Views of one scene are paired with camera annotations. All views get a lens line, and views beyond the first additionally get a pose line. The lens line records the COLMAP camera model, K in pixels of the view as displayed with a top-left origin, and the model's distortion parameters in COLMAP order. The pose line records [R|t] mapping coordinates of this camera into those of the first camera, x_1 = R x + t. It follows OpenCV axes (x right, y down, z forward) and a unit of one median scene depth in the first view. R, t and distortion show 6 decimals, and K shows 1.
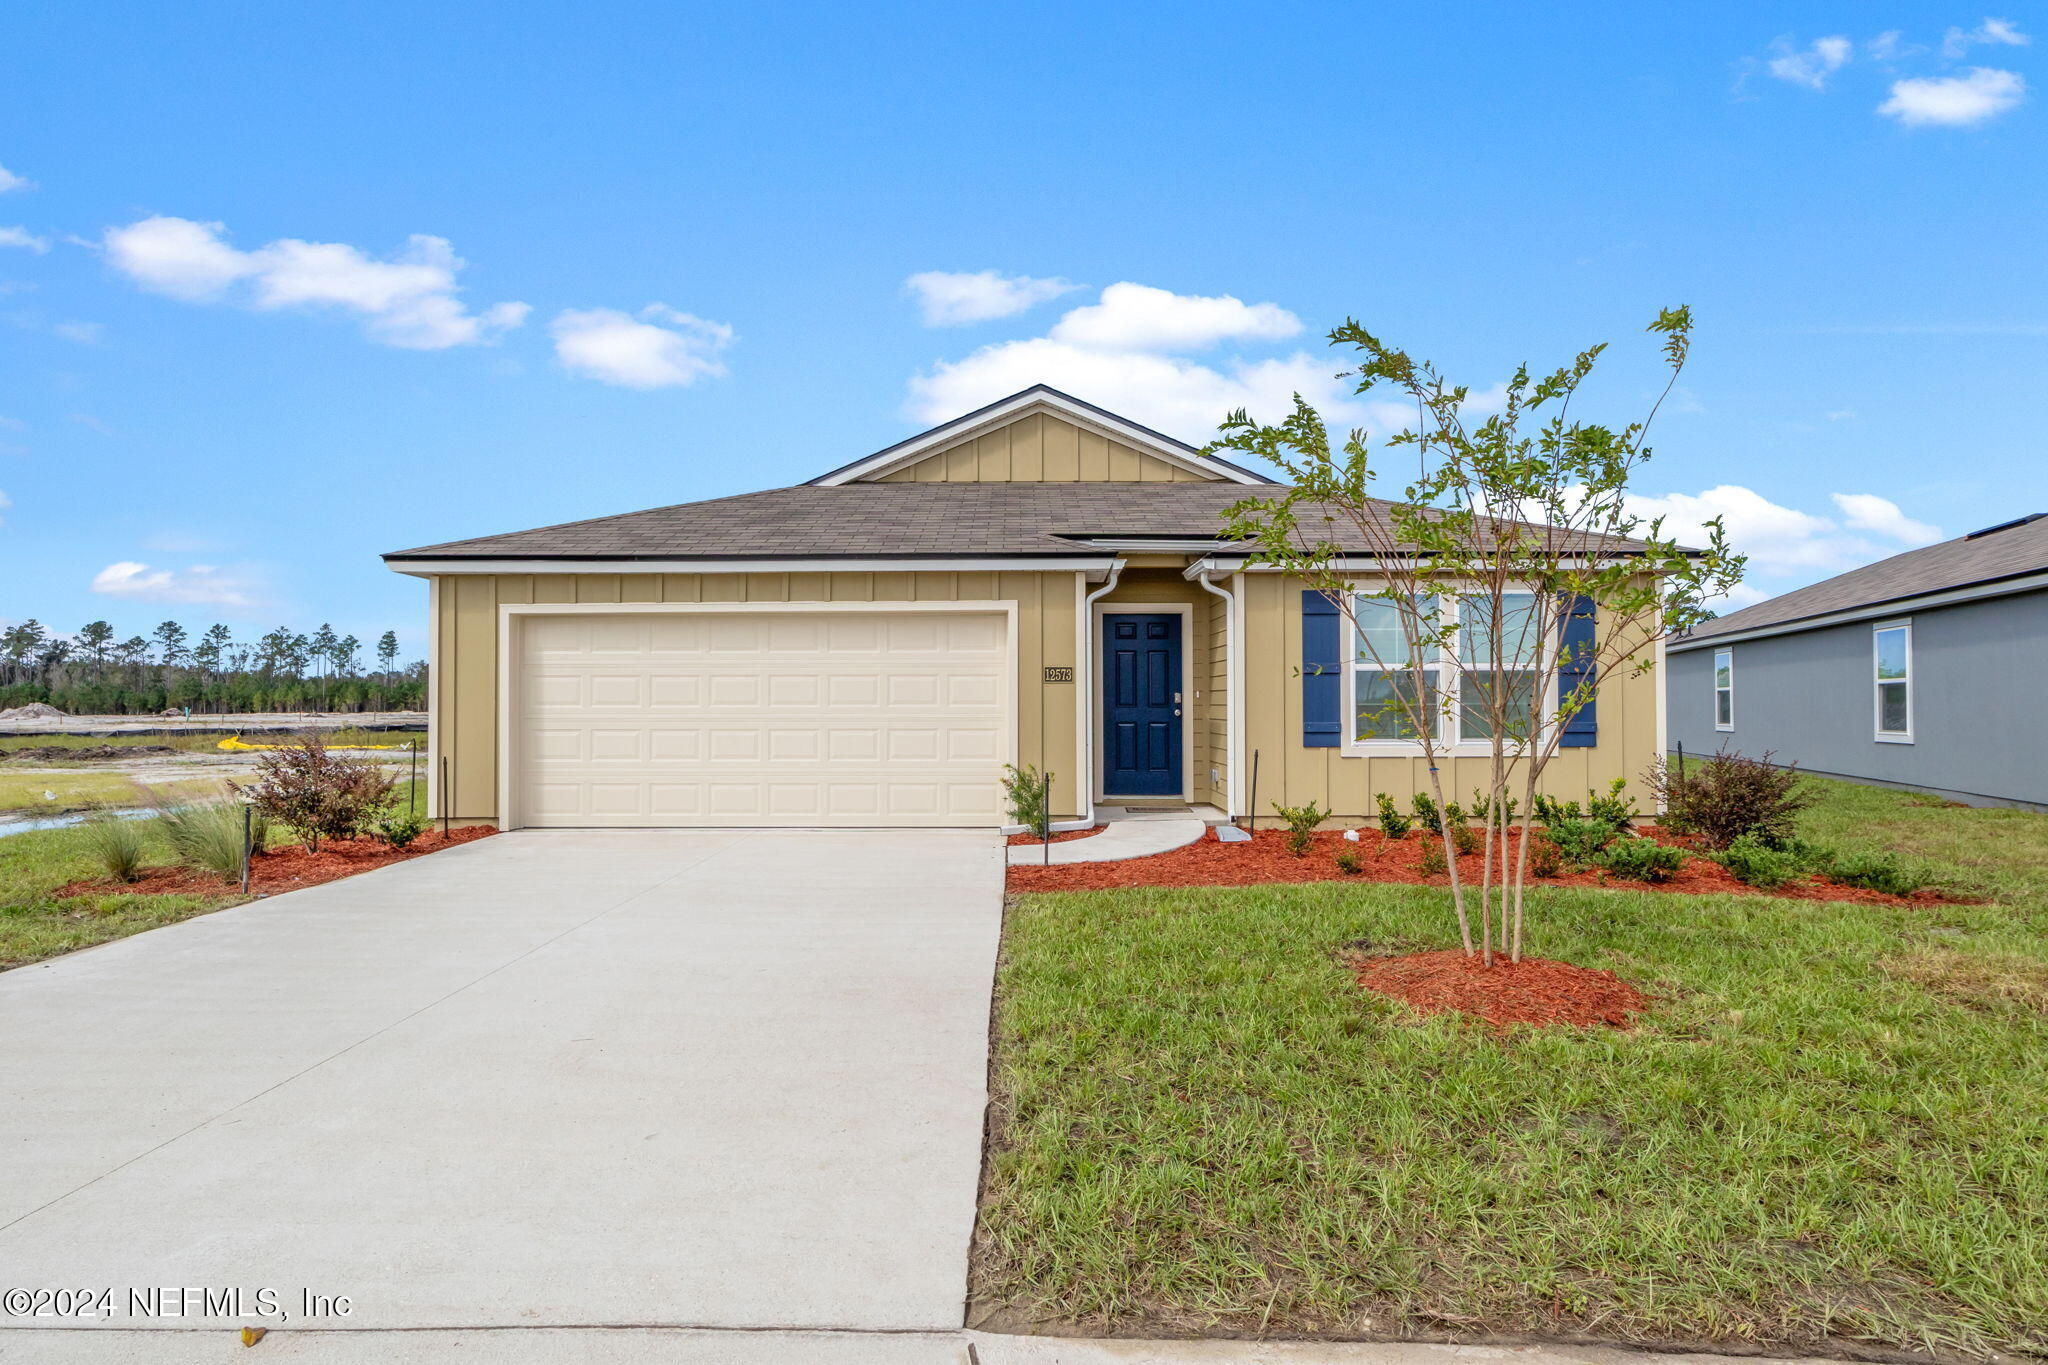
lens RADIAL K [[1044.1, 0, 1014.2], [0, 1044.1, 685.3], [0, 0, 1]] dist [-0.001932, 0.000814]
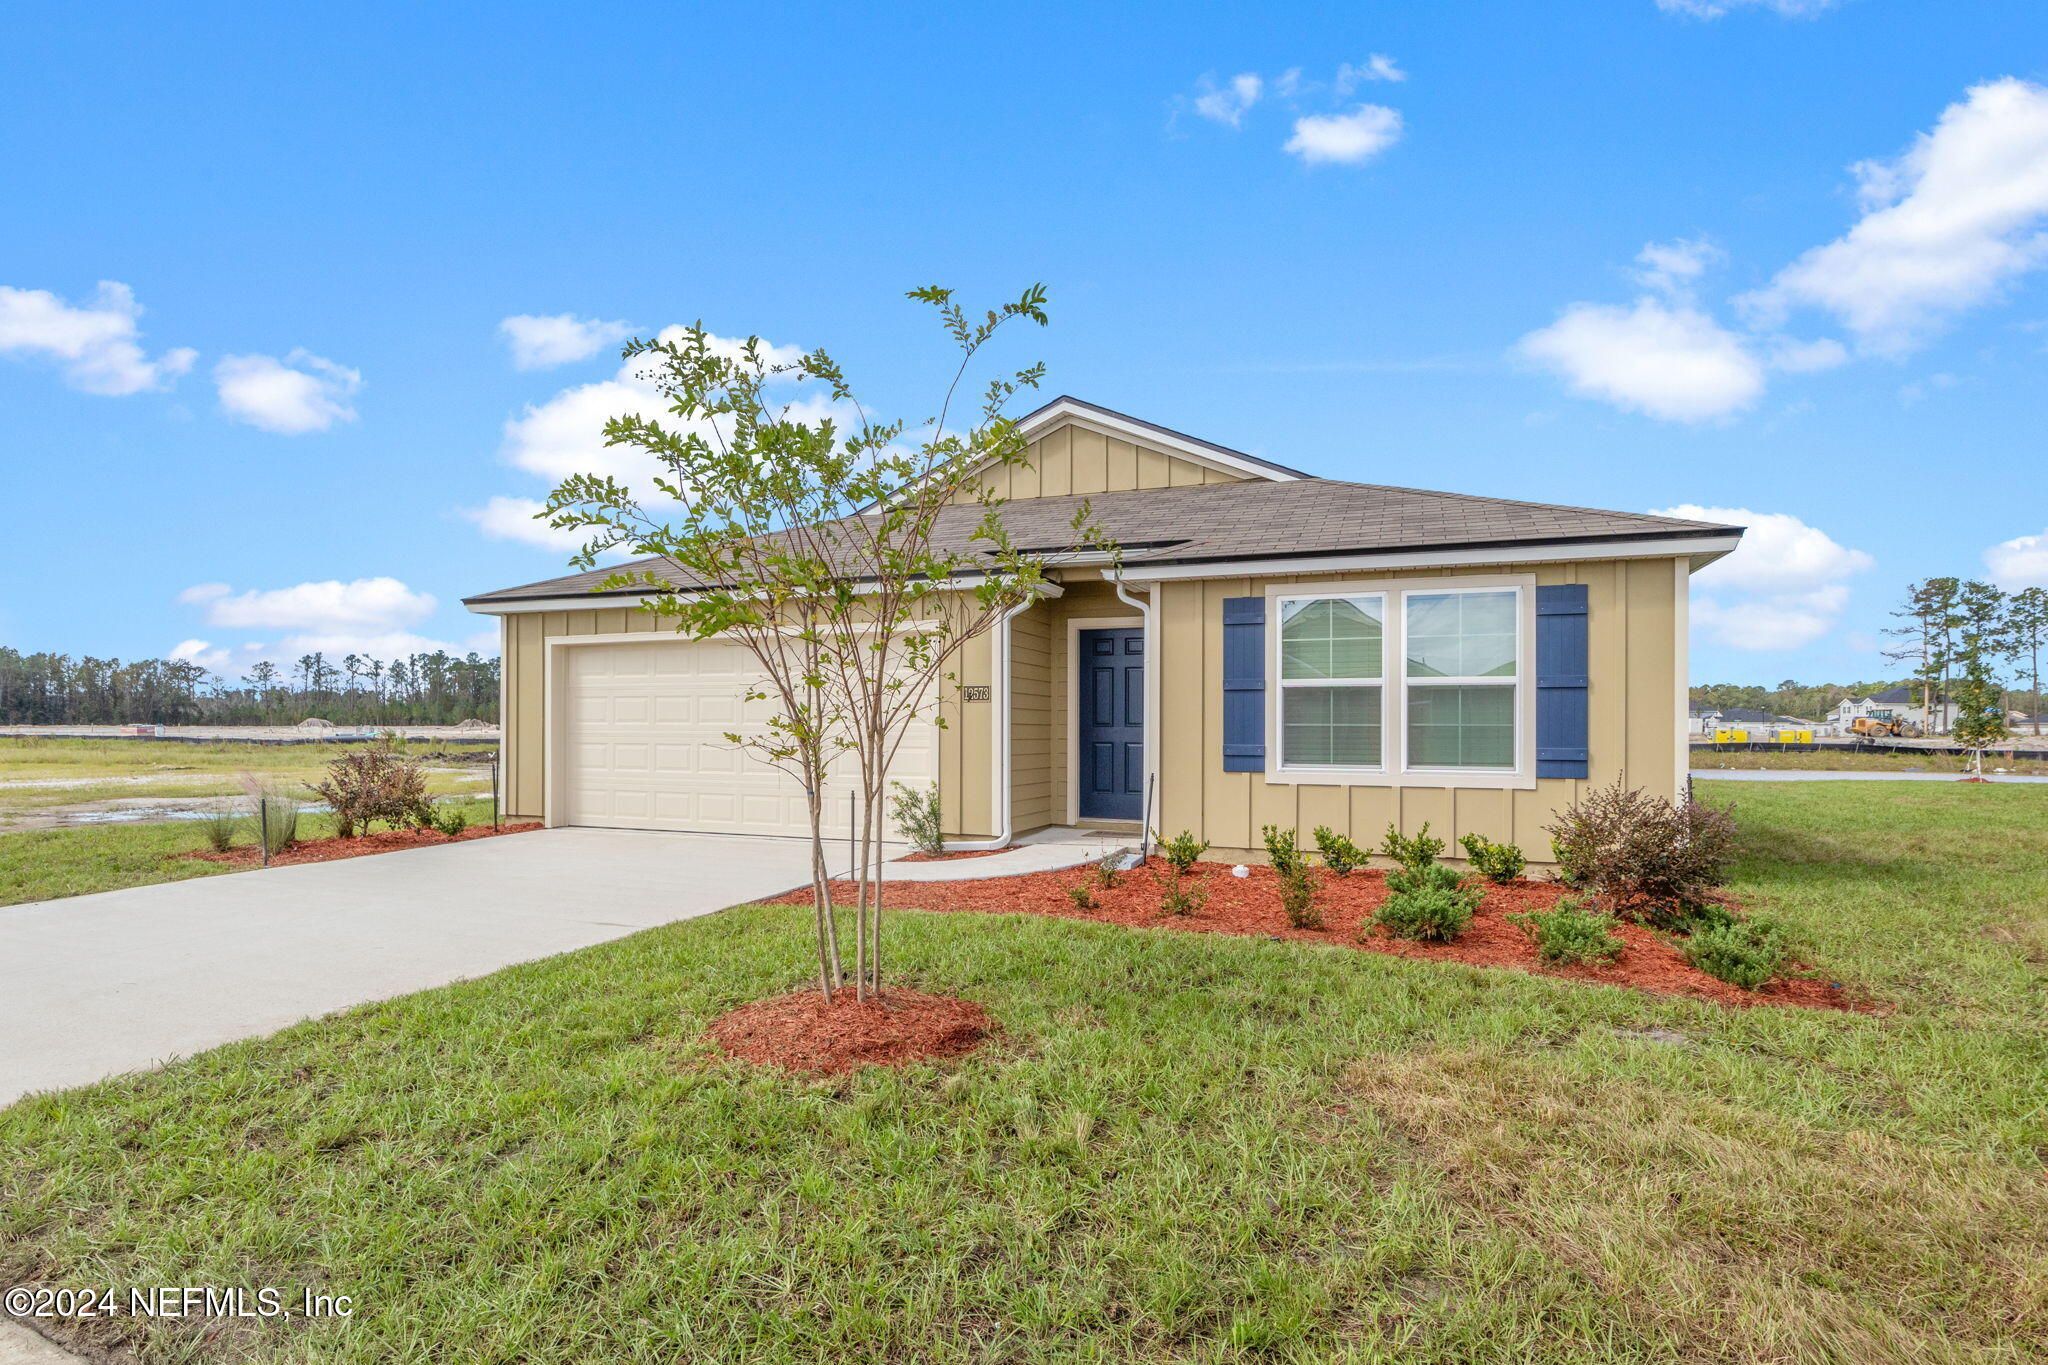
lens RADIAL K [[1044.1, 0, 1003.3], [0, 1044.1, 710.2], [0, 0, 1]] dist [-0.001932, 0.000814]
pose [[0.929025, -0.000366, -0.370016, 0.432672], [0.003274, 0.999969, 0.007230, -0.001135], [0.370002, -0.007929, 0.928997, 0.086960]]
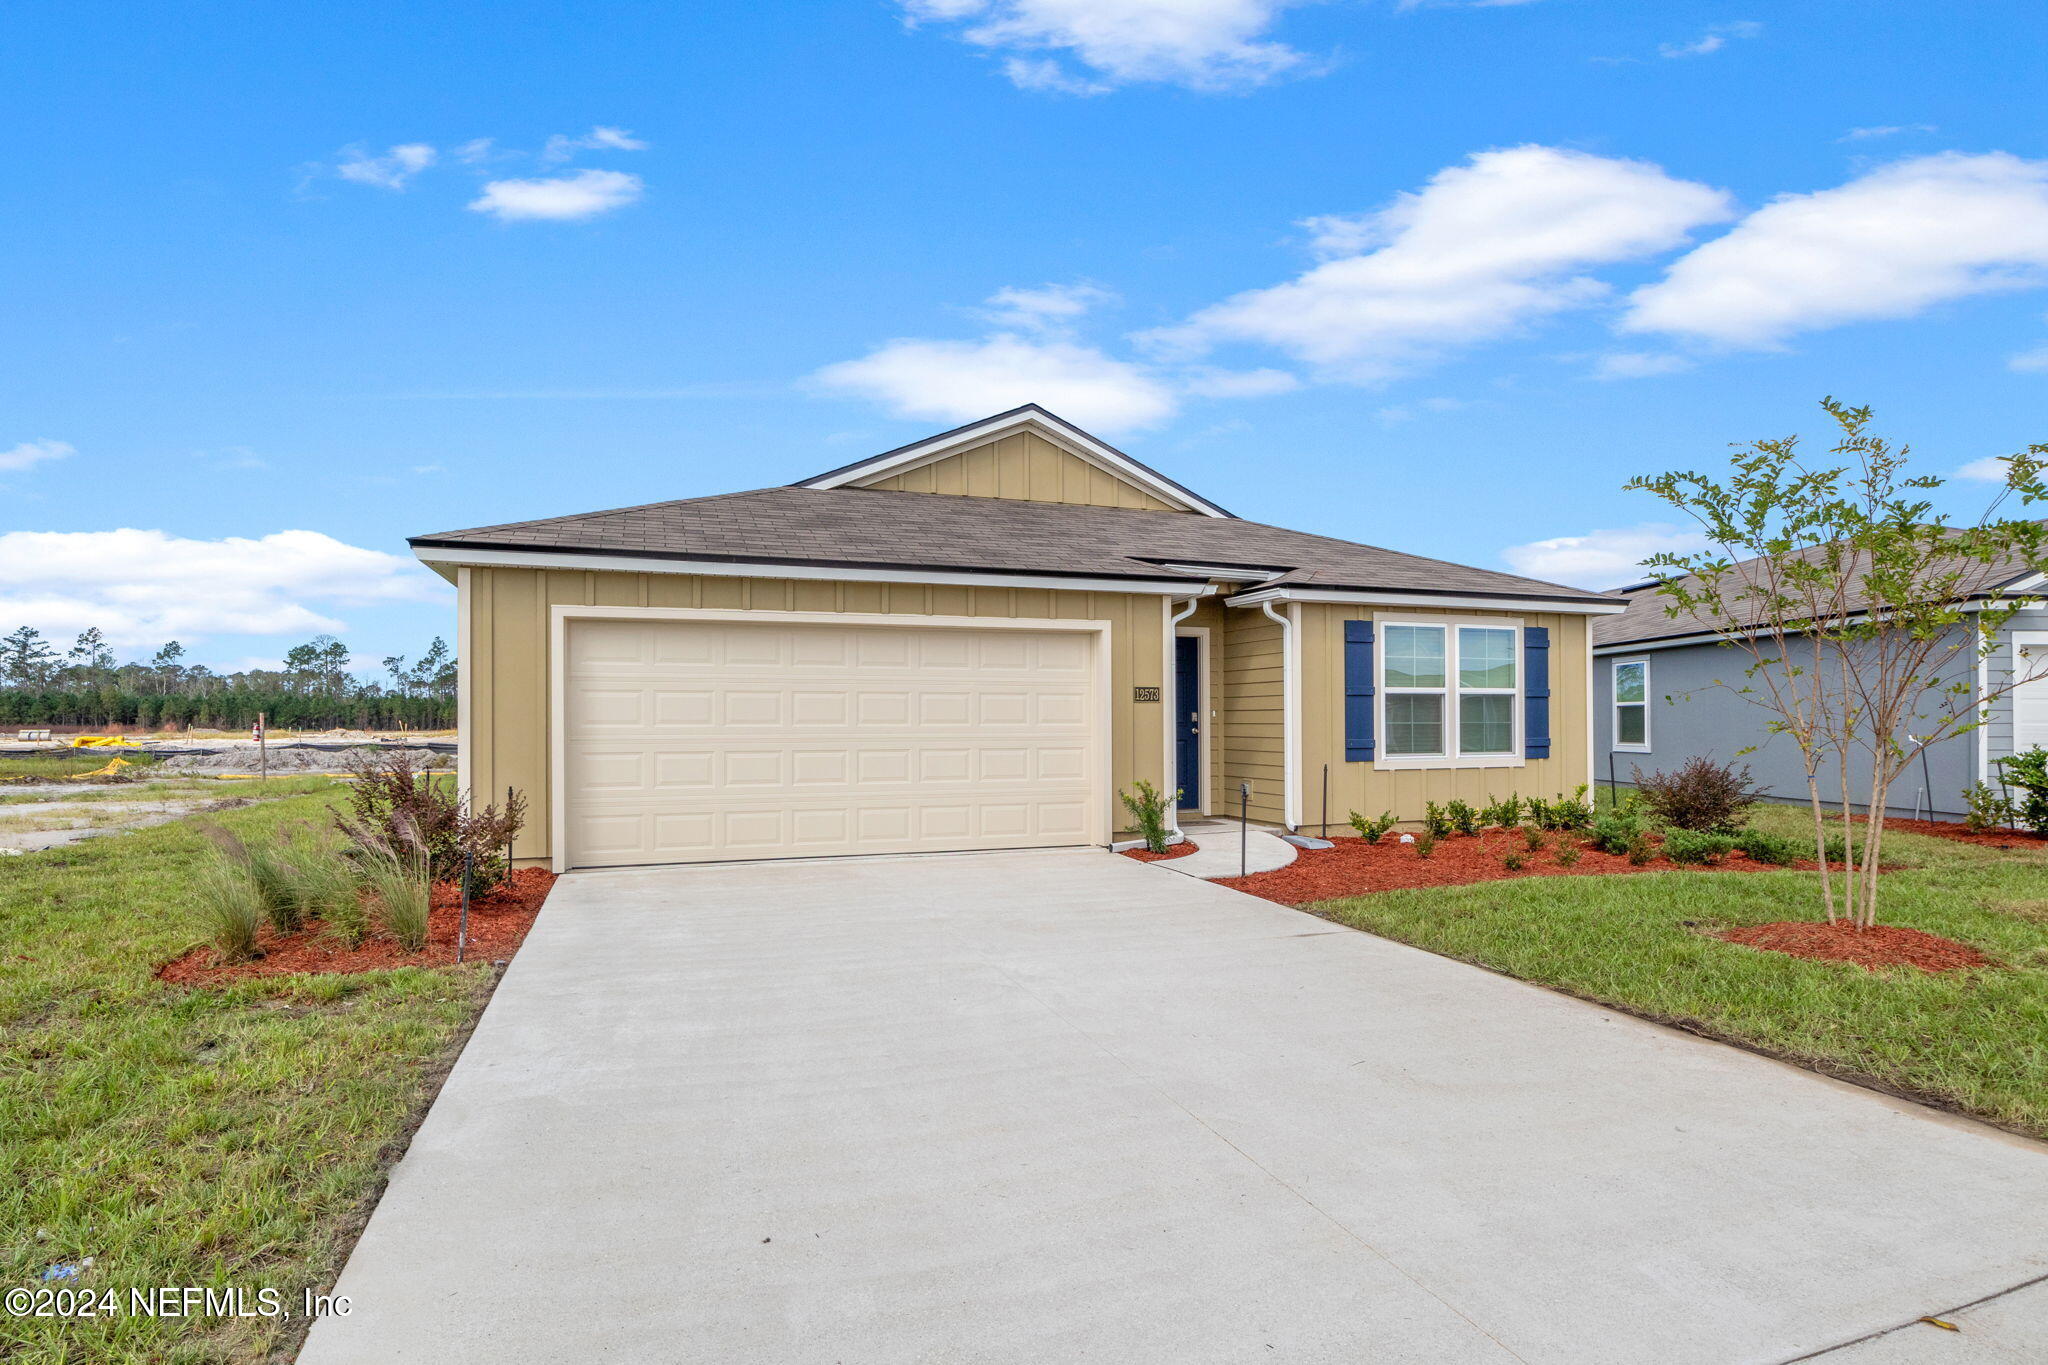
lens RADIAL K [[1044.1, 0, 1019.4], [0, 1044.1, 710.7], [0, 0, 1]] dist [-0.001932, 0.000814]
pose [[0.939511, 0.003121, 0.342504, -0.426593], [-0.005861, 0.999959, 0.006963, -0.000240], [-0.342469, -0.008549, 0.939490, 0.077426]]
